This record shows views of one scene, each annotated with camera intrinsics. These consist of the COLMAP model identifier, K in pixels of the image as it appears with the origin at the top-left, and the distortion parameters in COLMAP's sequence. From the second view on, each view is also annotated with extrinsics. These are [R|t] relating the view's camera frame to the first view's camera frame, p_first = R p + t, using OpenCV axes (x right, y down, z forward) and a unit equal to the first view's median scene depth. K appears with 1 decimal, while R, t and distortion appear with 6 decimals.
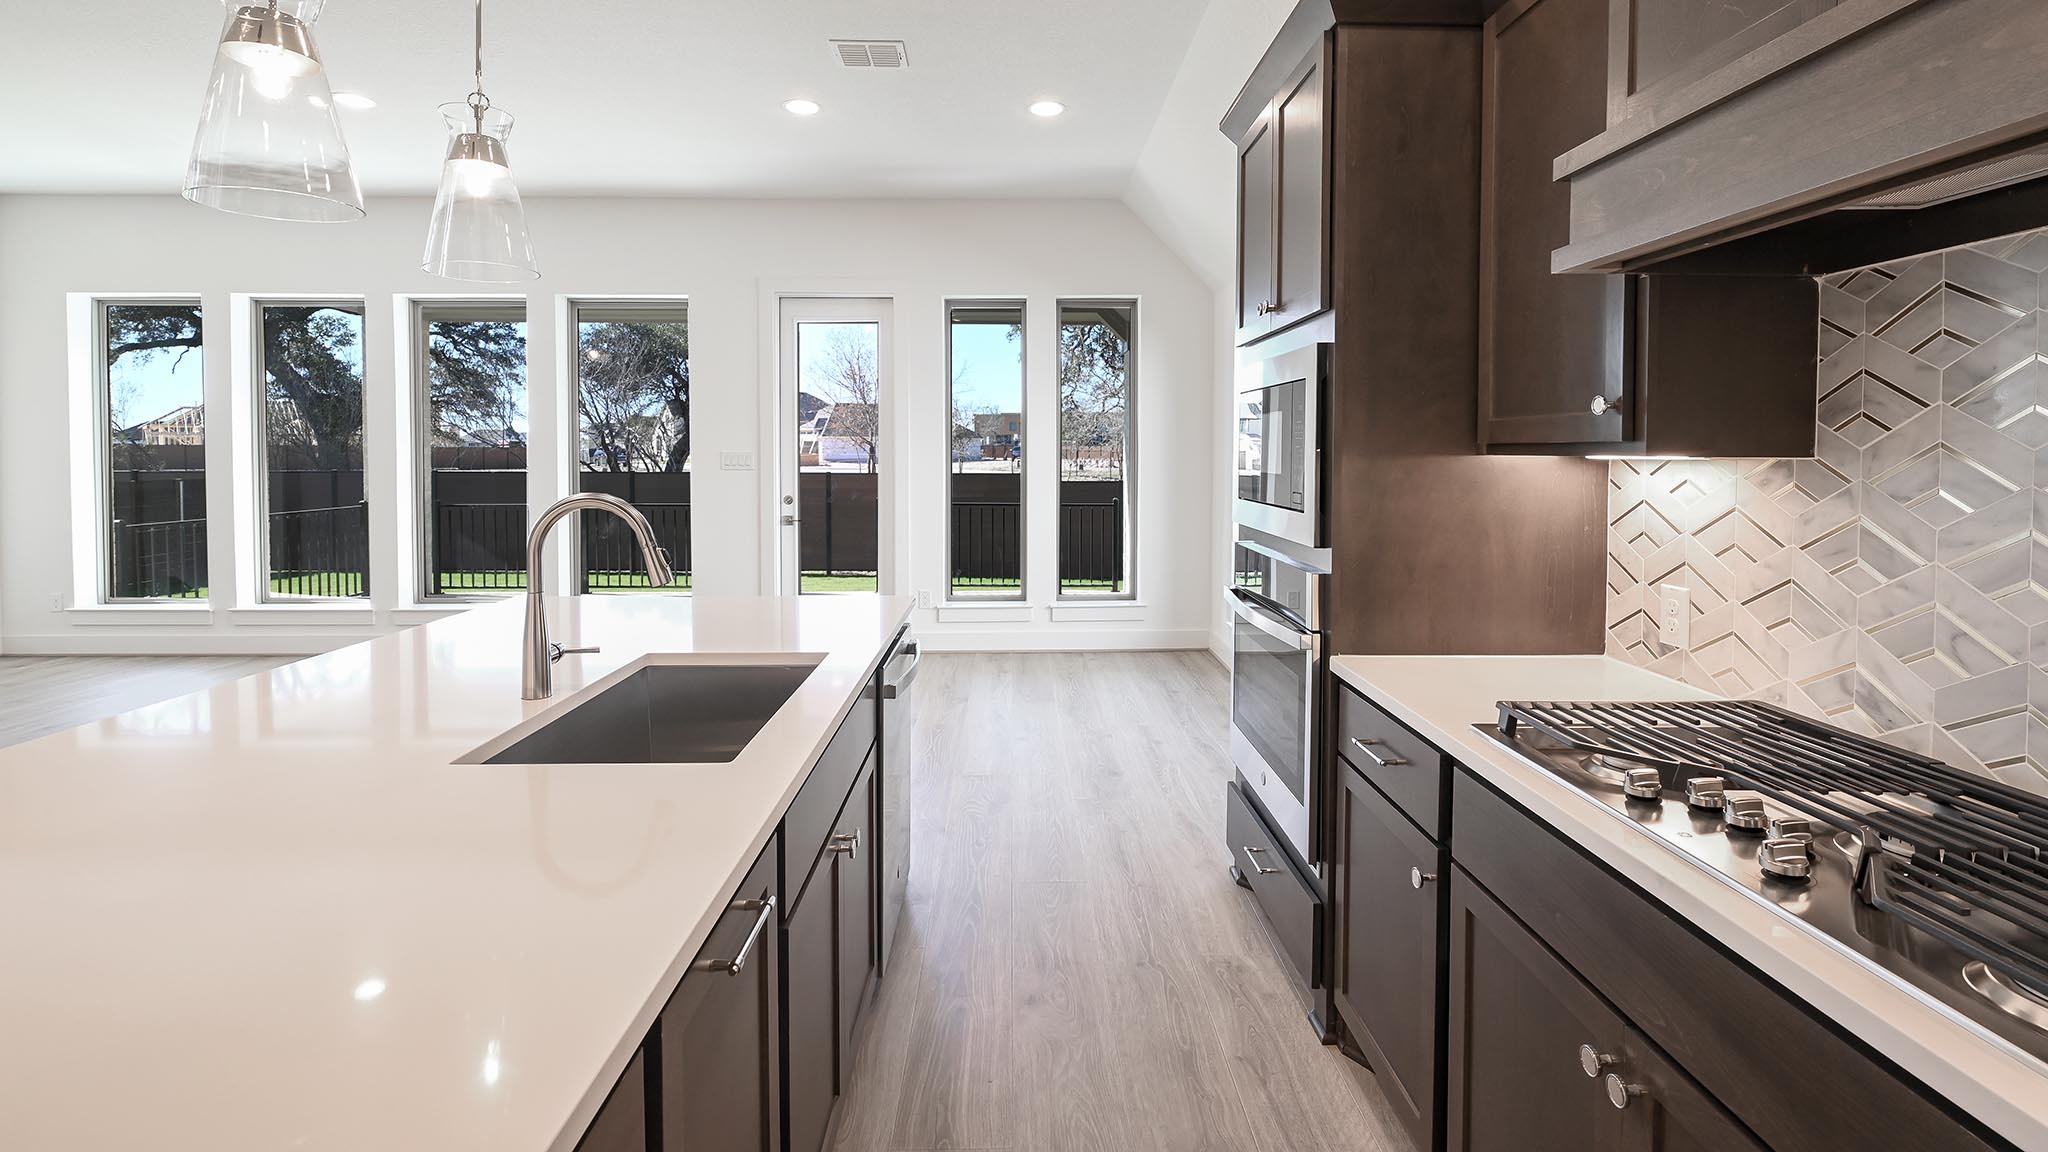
lens RADIAL K [[896.3, 0, 1028.9], [0, 896.3, 479.4], [0, 0, 1]] dist [-0.001944, -0.000146]
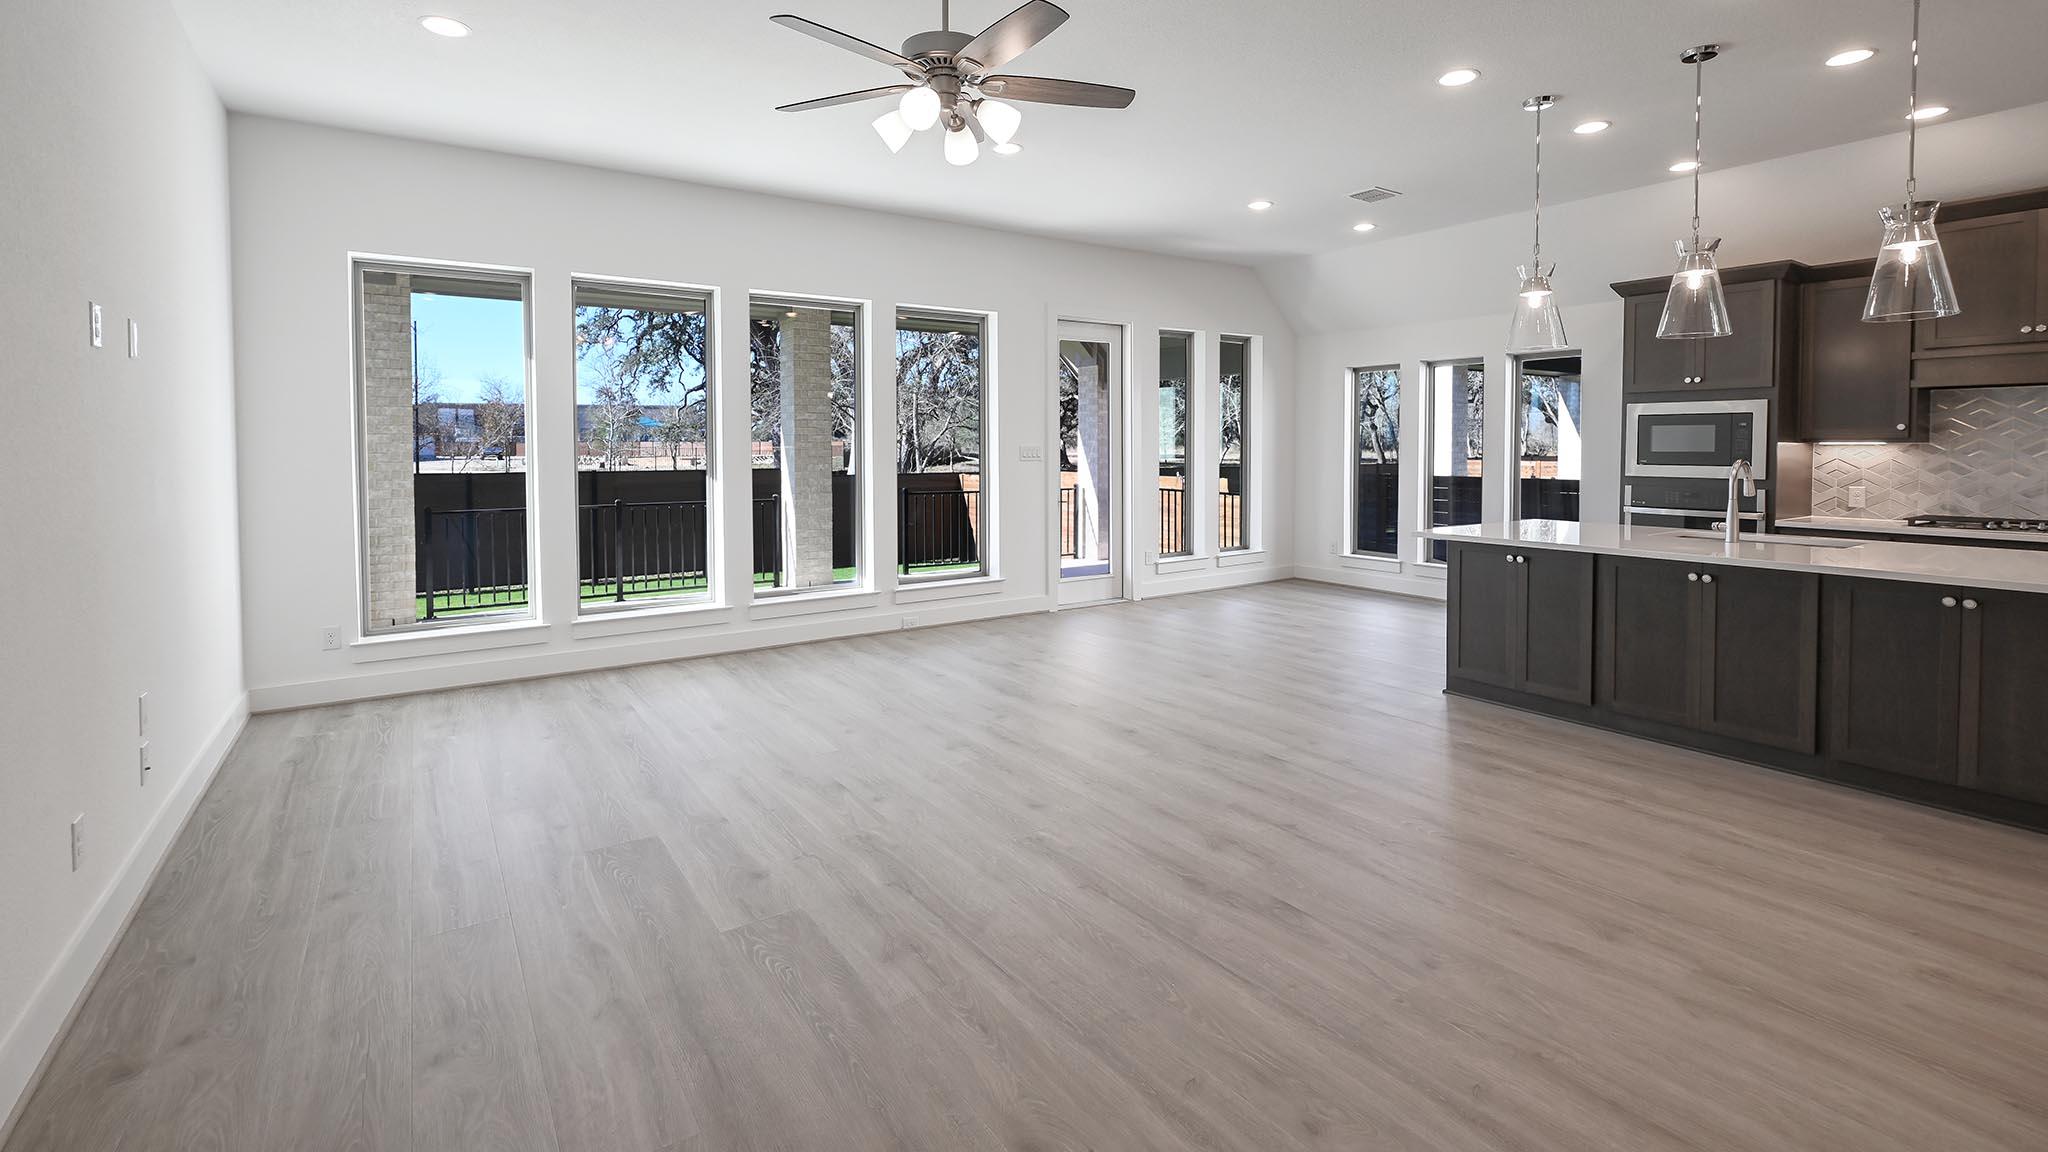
lens RADIAL K [[905.5, 0, 1028.8], [0, 905.5, 470.0], [0, 0, 1]] dist [-0.001361, 0.000090]
pose [[0.839408, -0.019779, 0.543142, -0.579822], [0.022419, 0.999747, 0.001759, -0.000649], [-0.543040, 0.010700, 0.839639, -0.006297]]
